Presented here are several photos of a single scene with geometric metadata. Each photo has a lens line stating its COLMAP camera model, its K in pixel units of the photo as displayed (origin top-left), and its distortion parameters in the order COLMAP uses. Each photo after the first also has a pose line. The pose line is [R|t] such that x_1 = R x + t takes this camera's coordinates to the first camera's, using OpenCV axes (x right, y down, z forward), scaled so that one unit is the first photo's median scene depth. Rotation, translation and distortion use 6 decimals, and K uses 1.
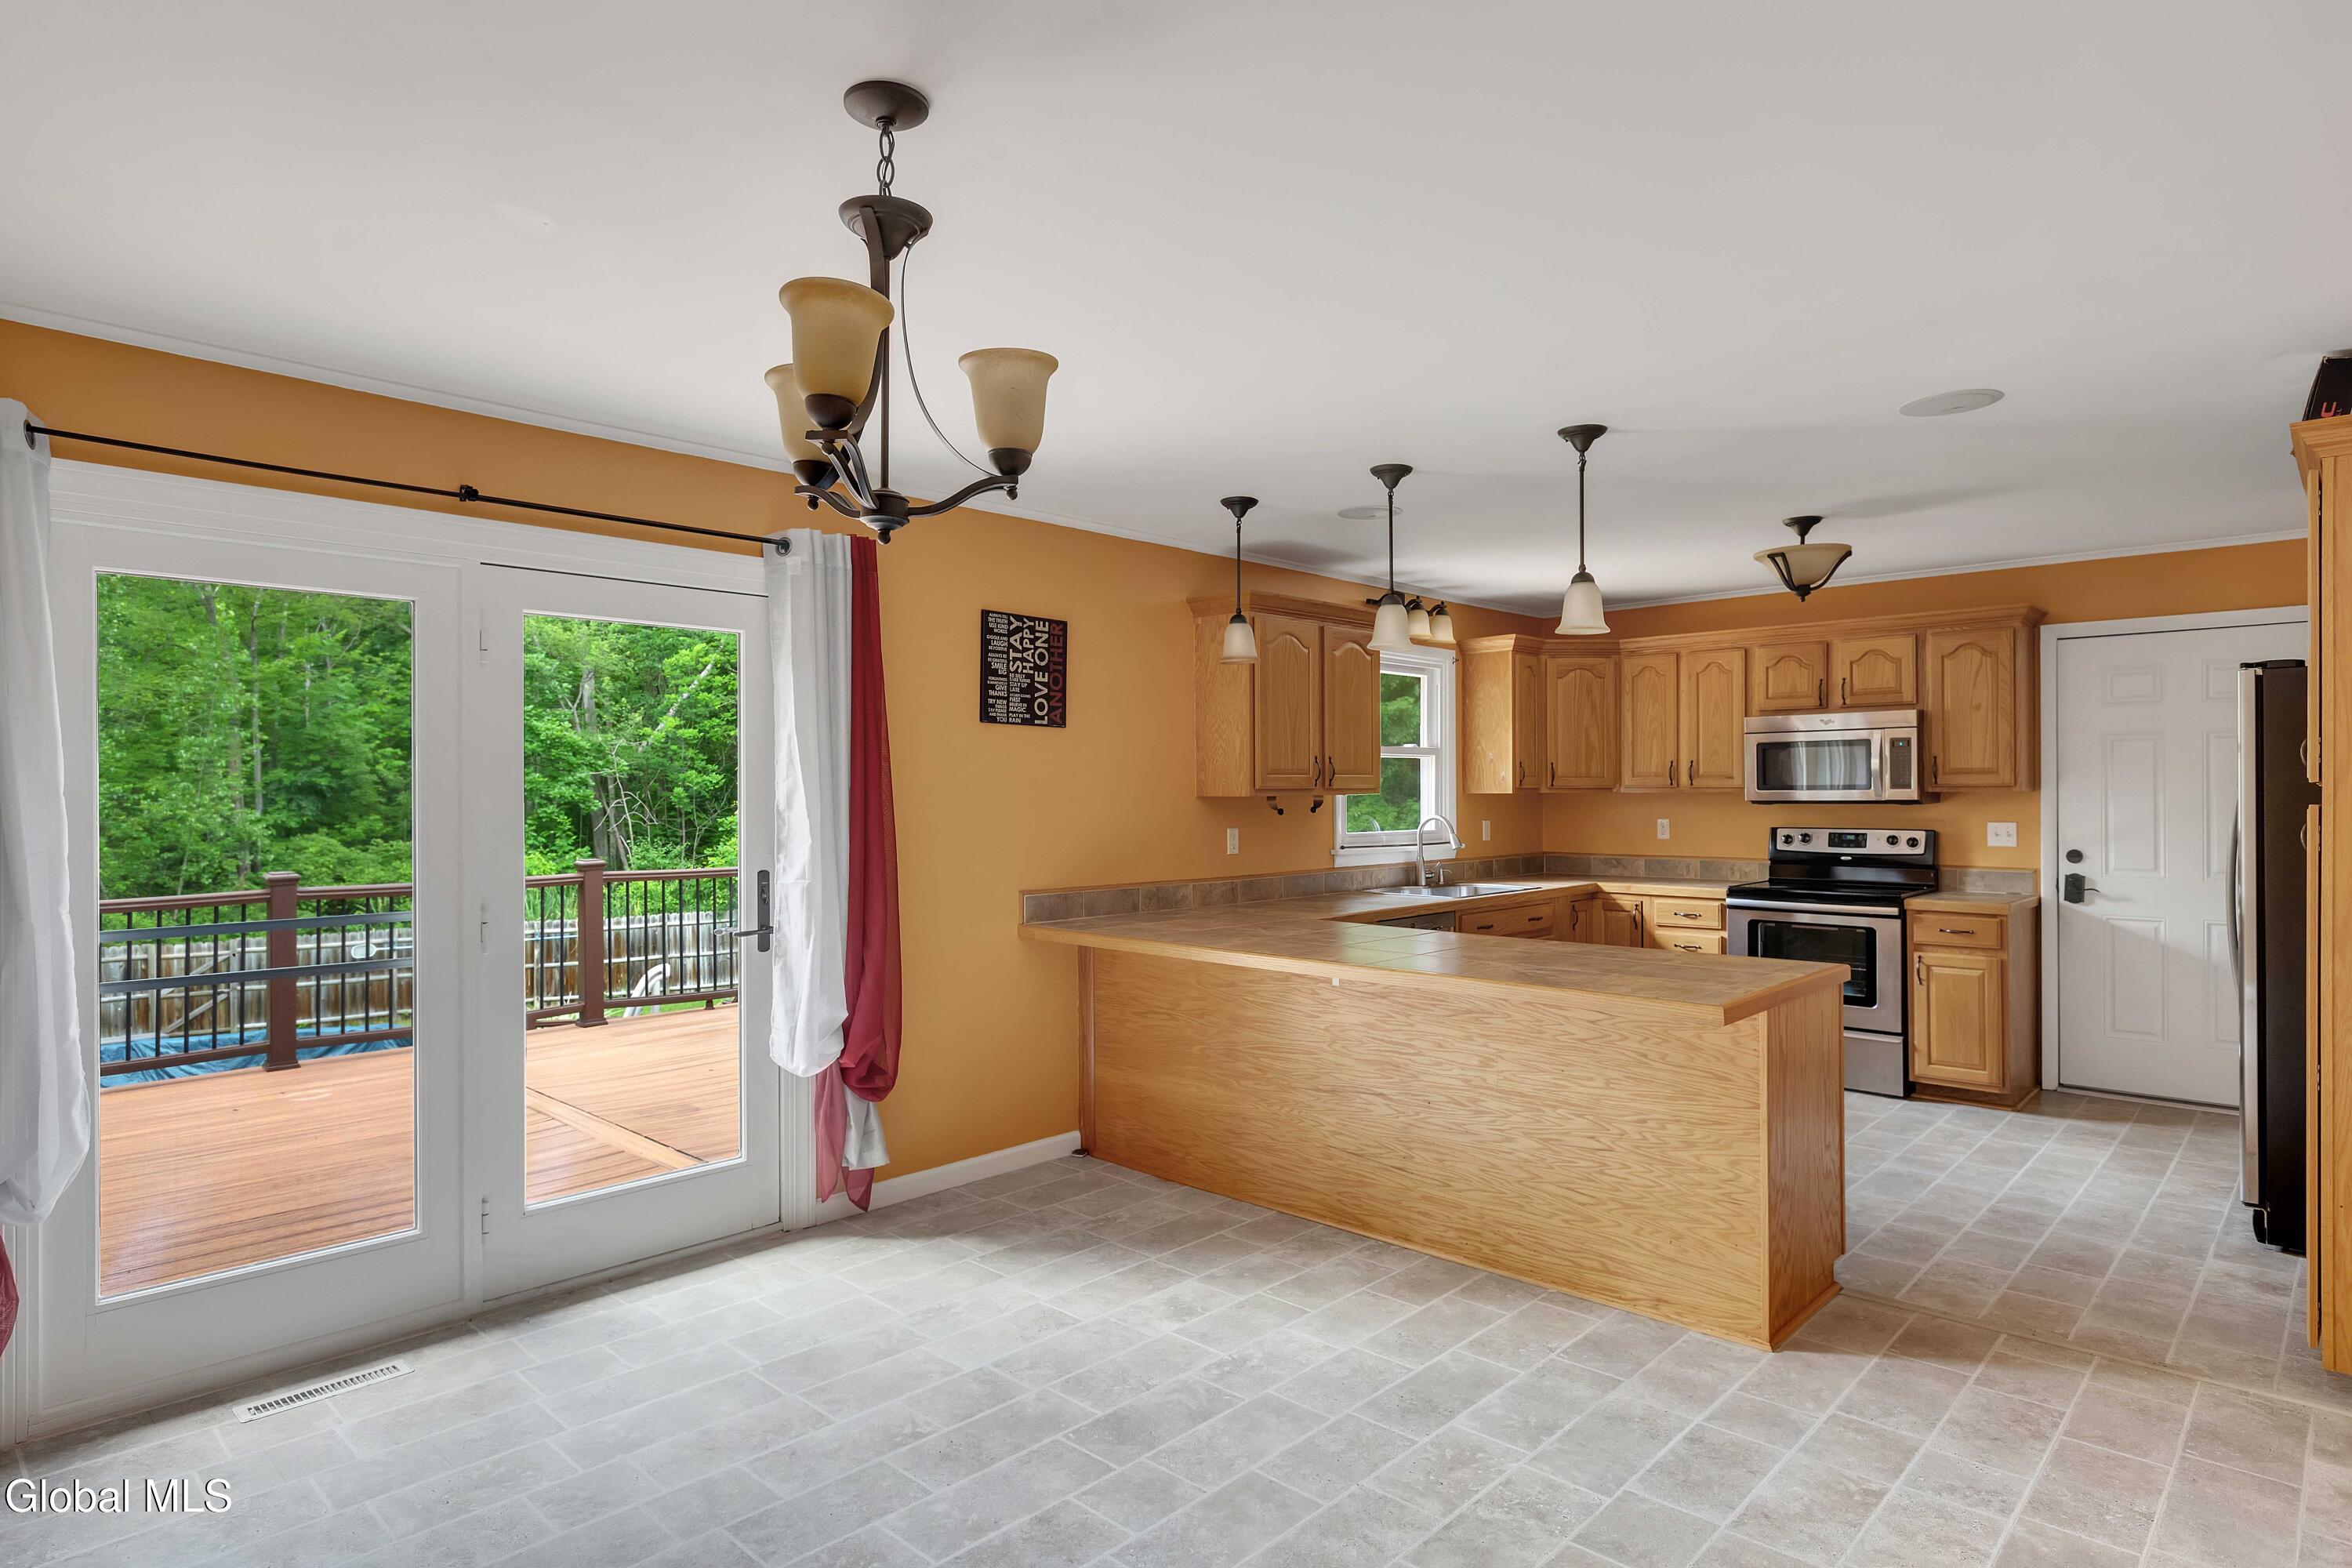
lens RADIAL K [[1264.8, 0, 1176.0], [0, 1264.8, 784.0], [0, 0, 1]] dist [0.000396, -0.000483]
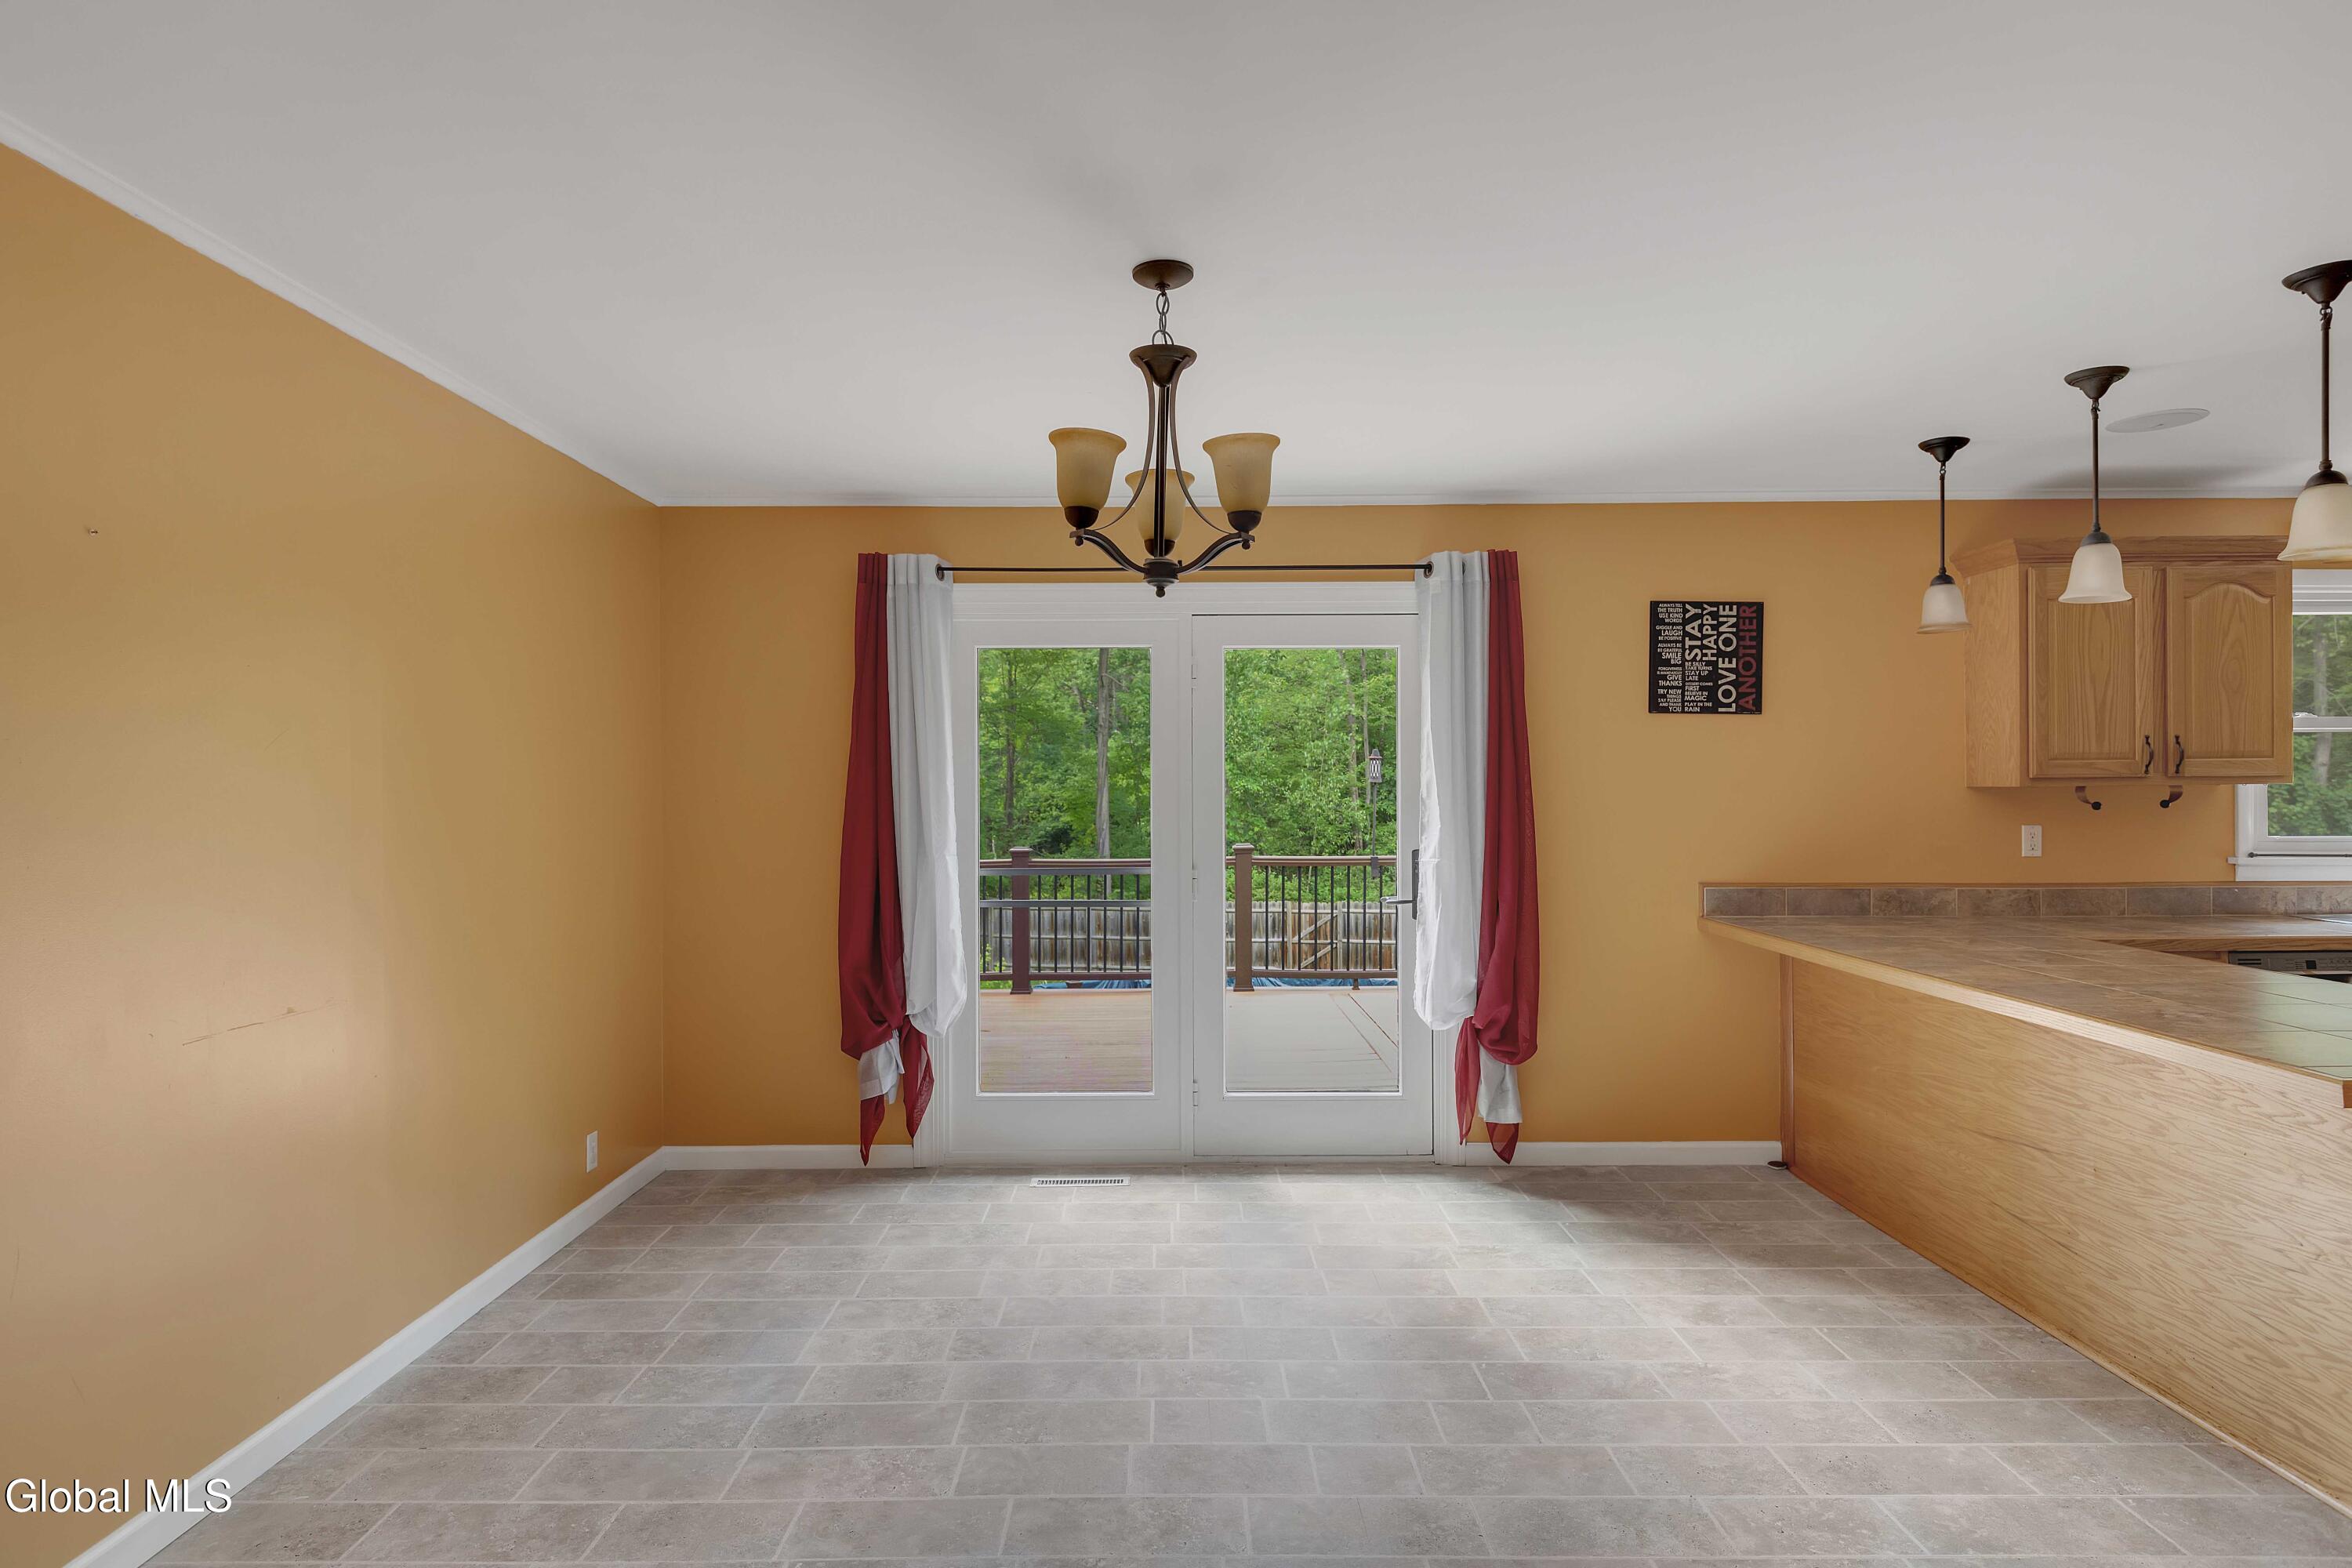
lens RADIAL K [[1264.8, 0, 1176.0], [0, 1264.8, 784.0], [0, 0, 1]] dist [0.000396, -0.000483]
pose [[0.696840, -0.002672, -0.717221, 0.357750], [0.006623, 0.999974, 0.002710, 0.002914], [0.717196, -0.006638, 0.696840, 0.030208]]
